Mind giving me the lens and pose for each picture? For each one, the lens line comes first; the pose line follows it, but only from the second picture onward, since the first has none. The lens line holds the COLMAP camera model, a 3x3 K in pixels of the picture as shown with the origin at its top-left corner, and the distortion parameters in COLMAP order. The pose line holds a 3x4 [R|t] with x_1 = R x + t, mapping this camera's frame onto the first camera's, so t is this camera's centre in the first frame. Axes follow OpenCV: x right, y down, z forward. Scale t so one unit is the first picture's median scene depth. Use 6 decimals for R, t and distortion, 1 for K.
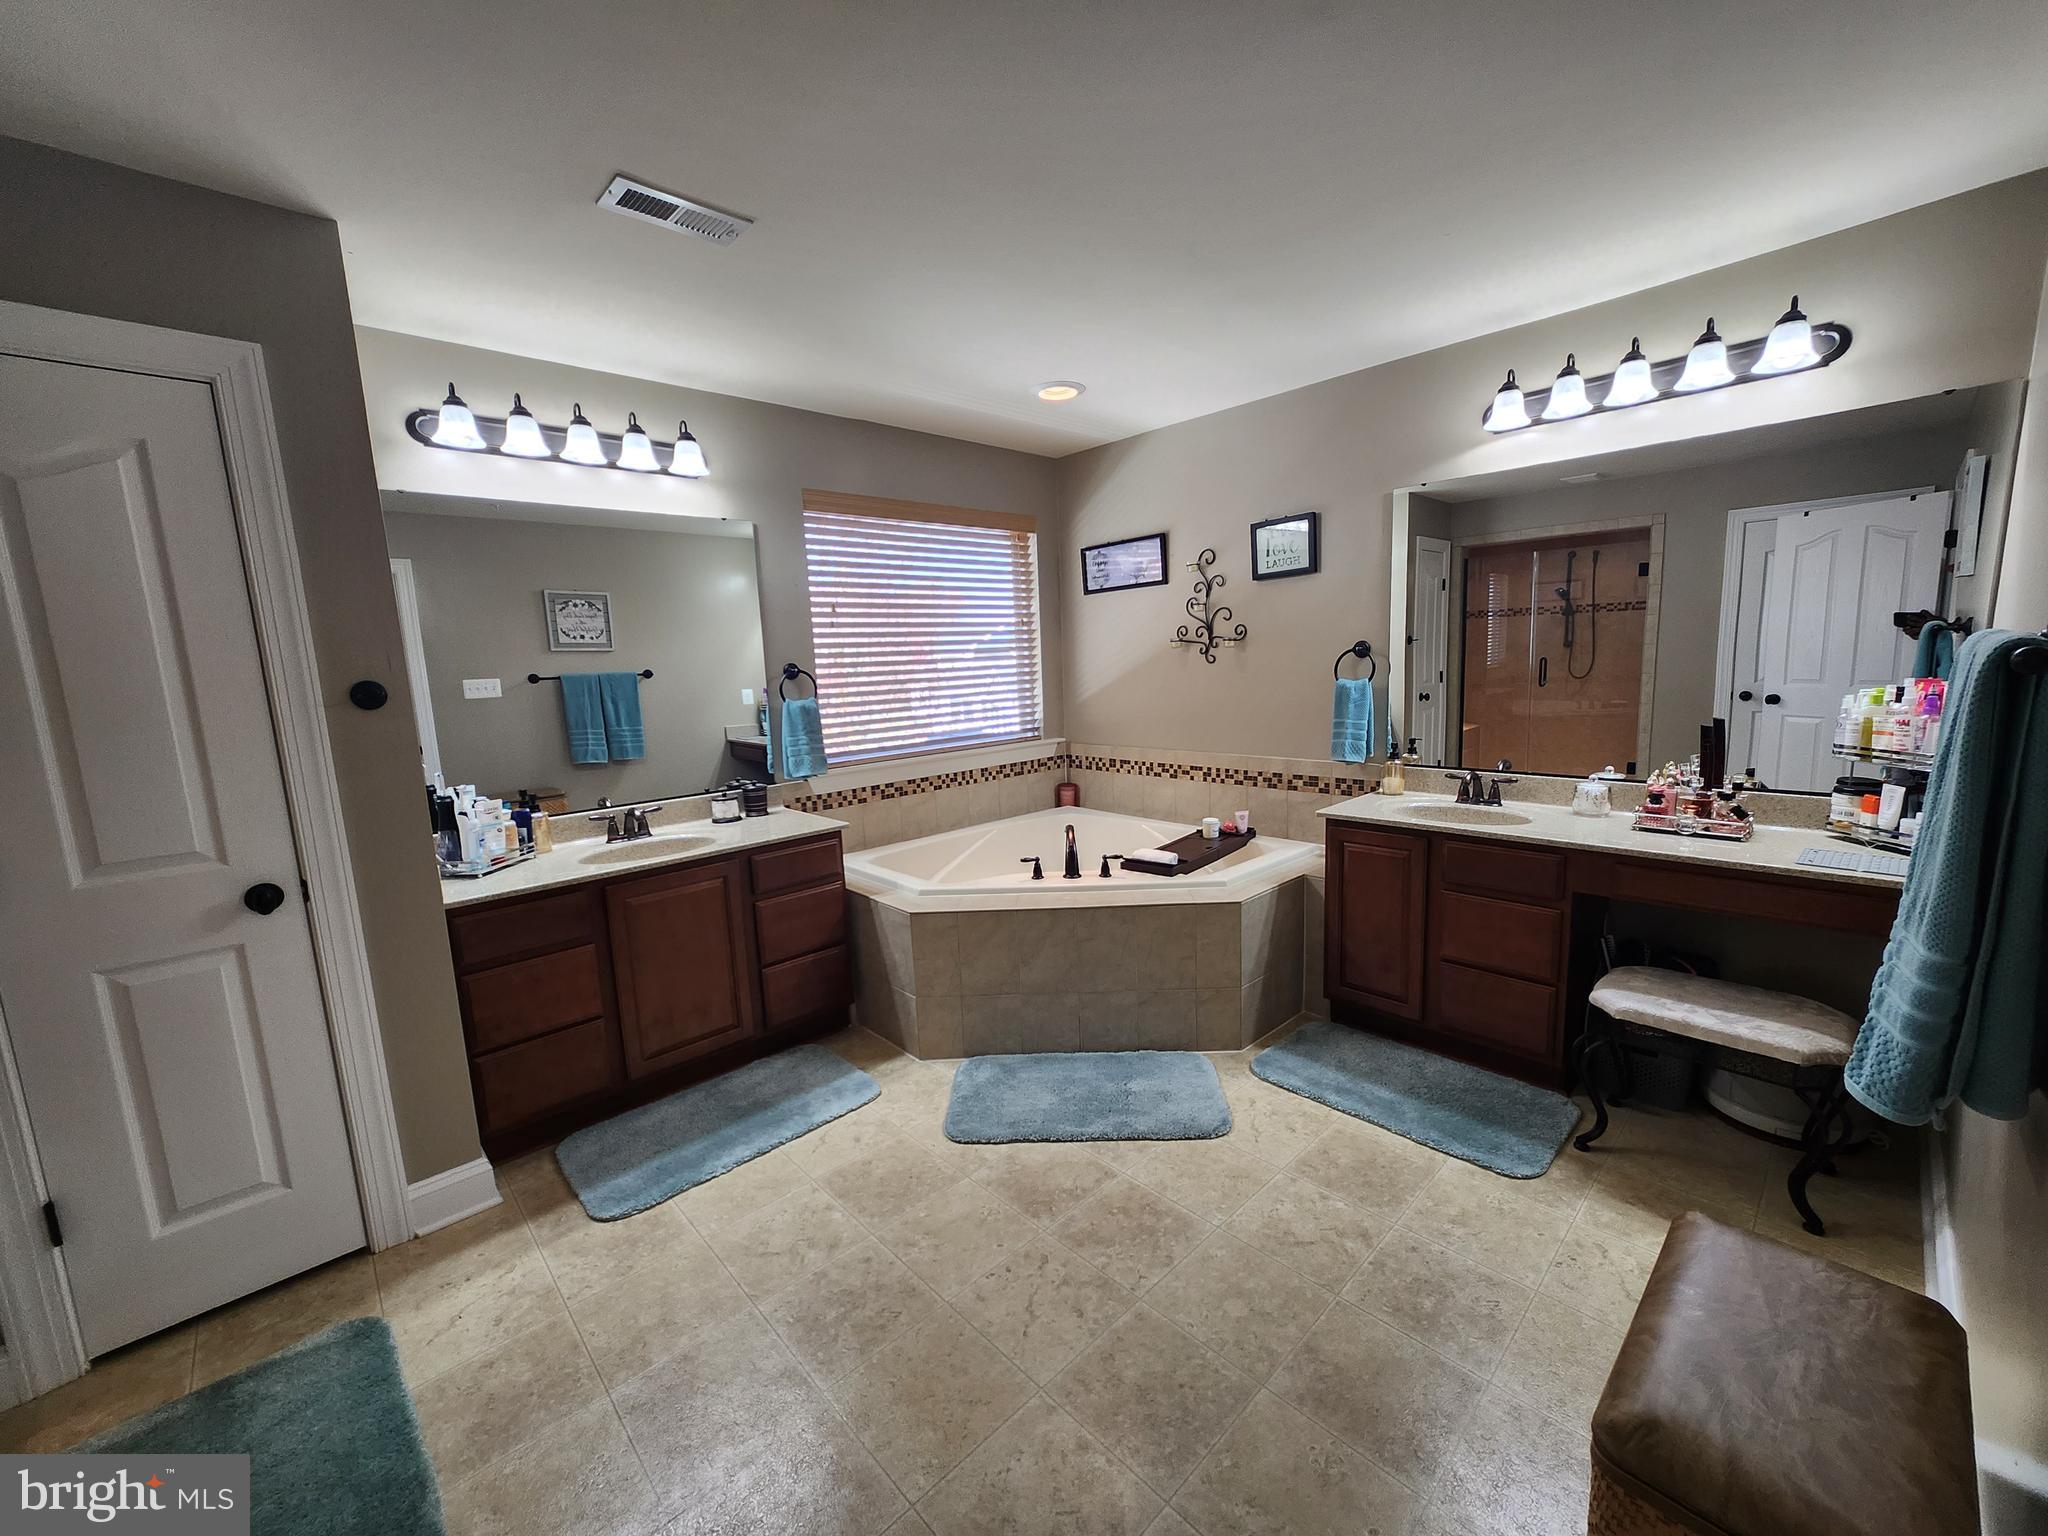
lens RADIAL K [[798.8, 0, 1042.2], [0, 798.8, 770.9], [0, 0, 1]] dist [0.002392, 0.000161]
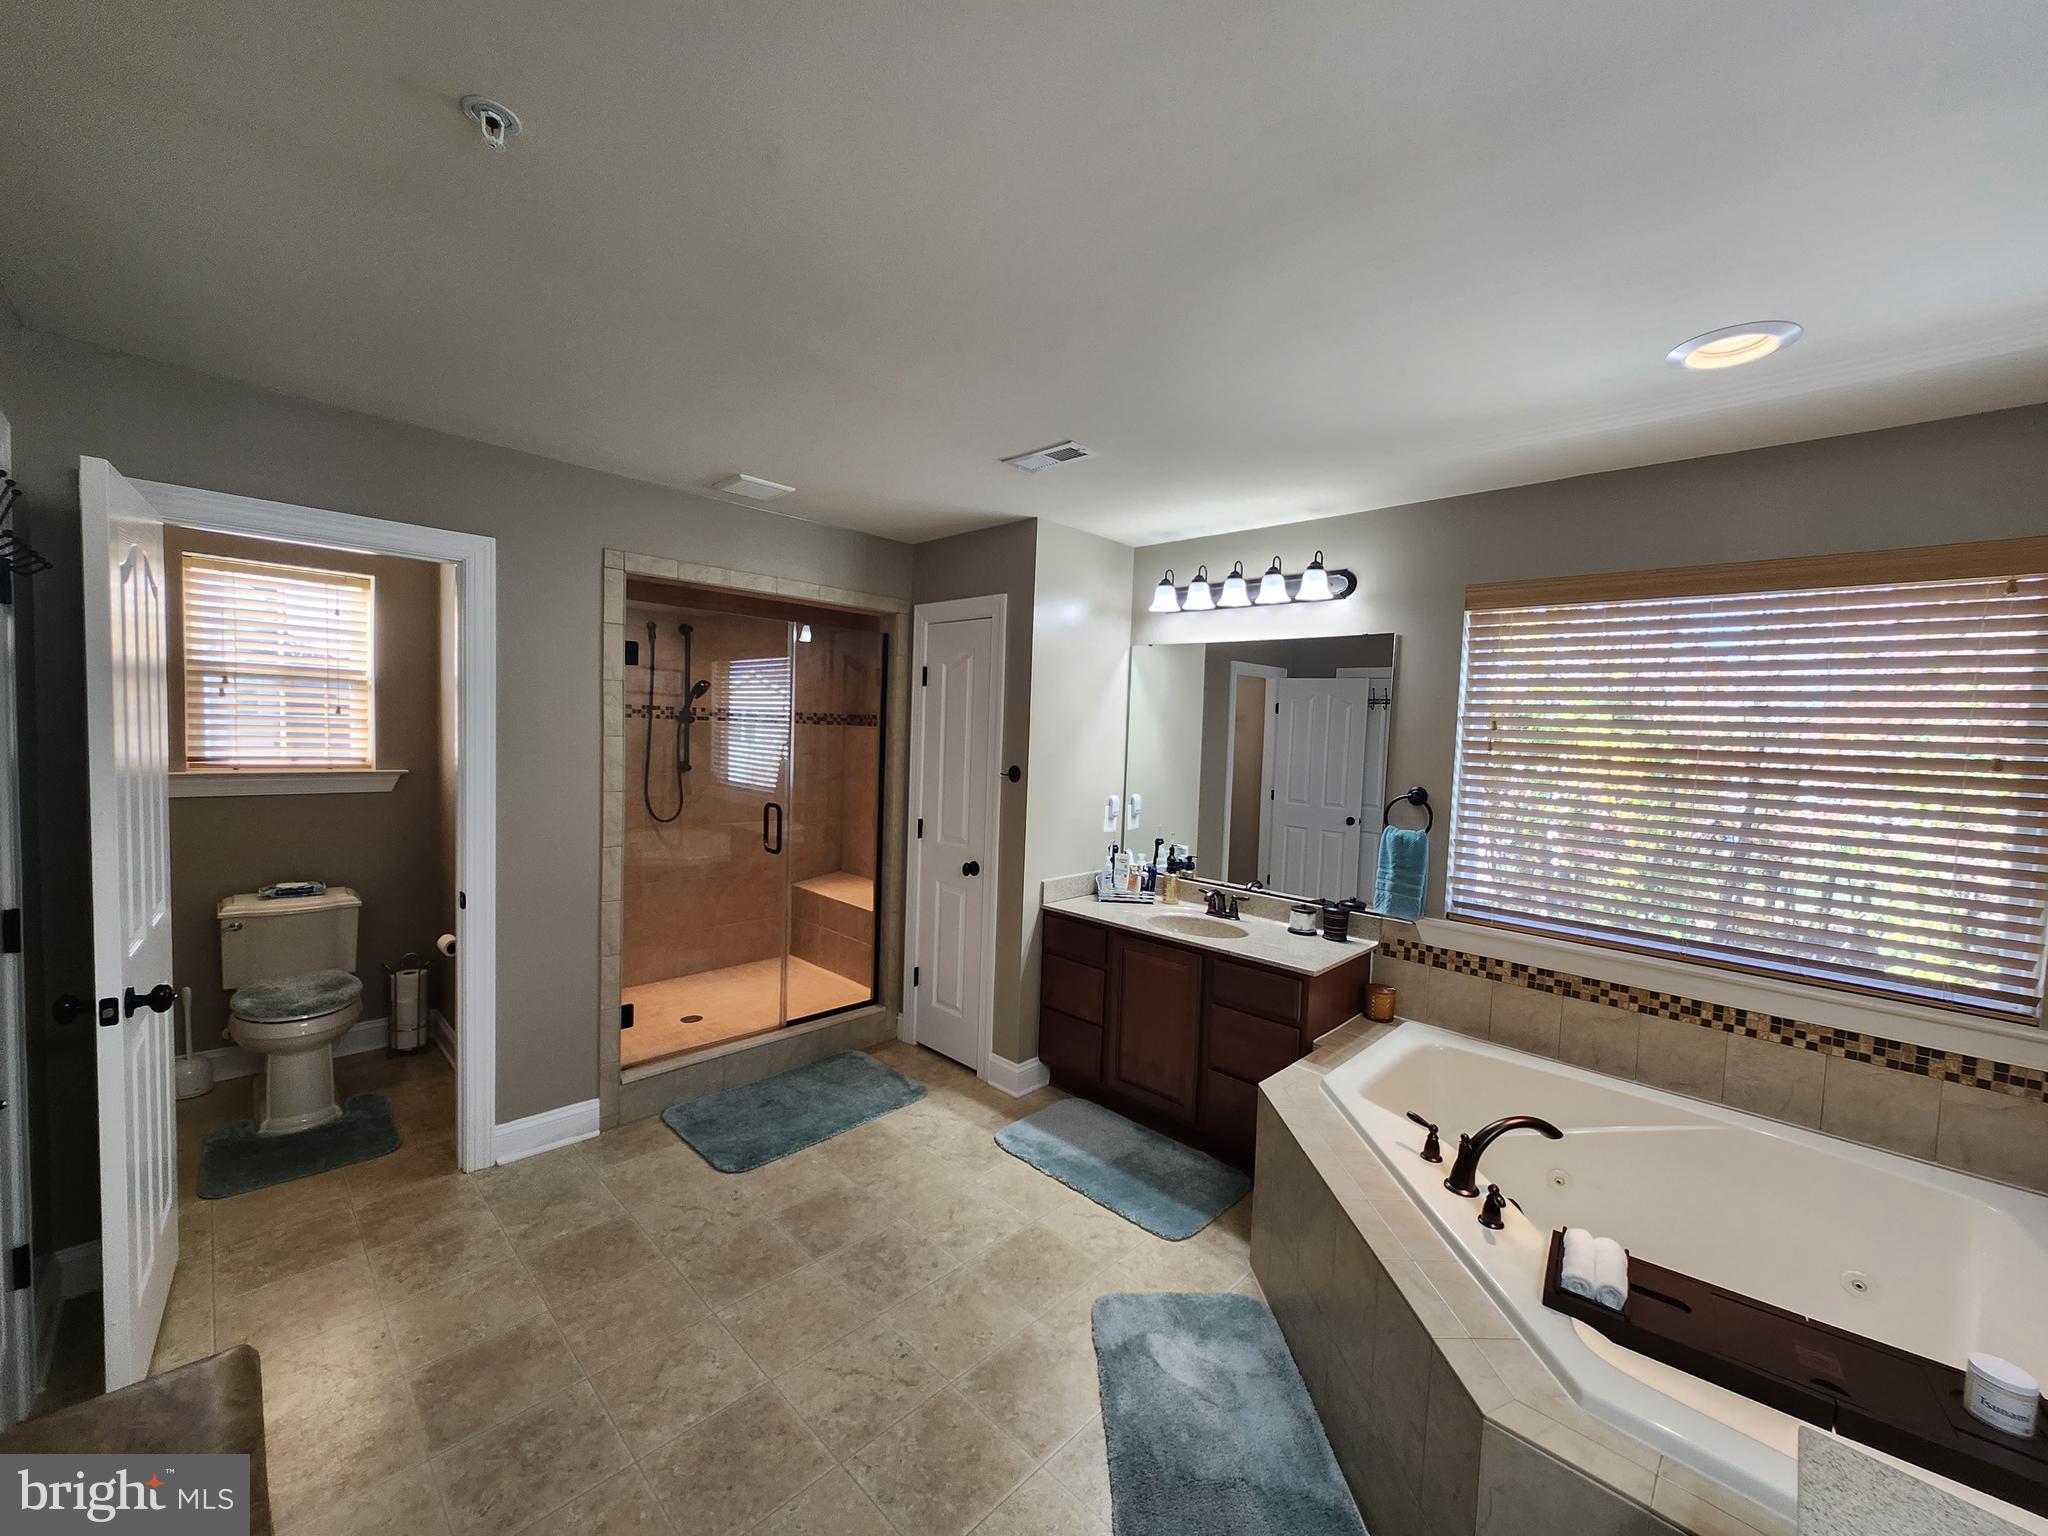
lens RADIAL K [[798.8, 0, 1042.2], [0, 798.8, 770.9], [0, 0, 1]] dist [0.002392, 0.000161]
pose [[0.049026, 0.098071, -0.993971, 0.648781], [-0.185544, 0.978740, 0.087417, -0.186406], [0.981412, 0.180140, 0.066180, 0.653660]]
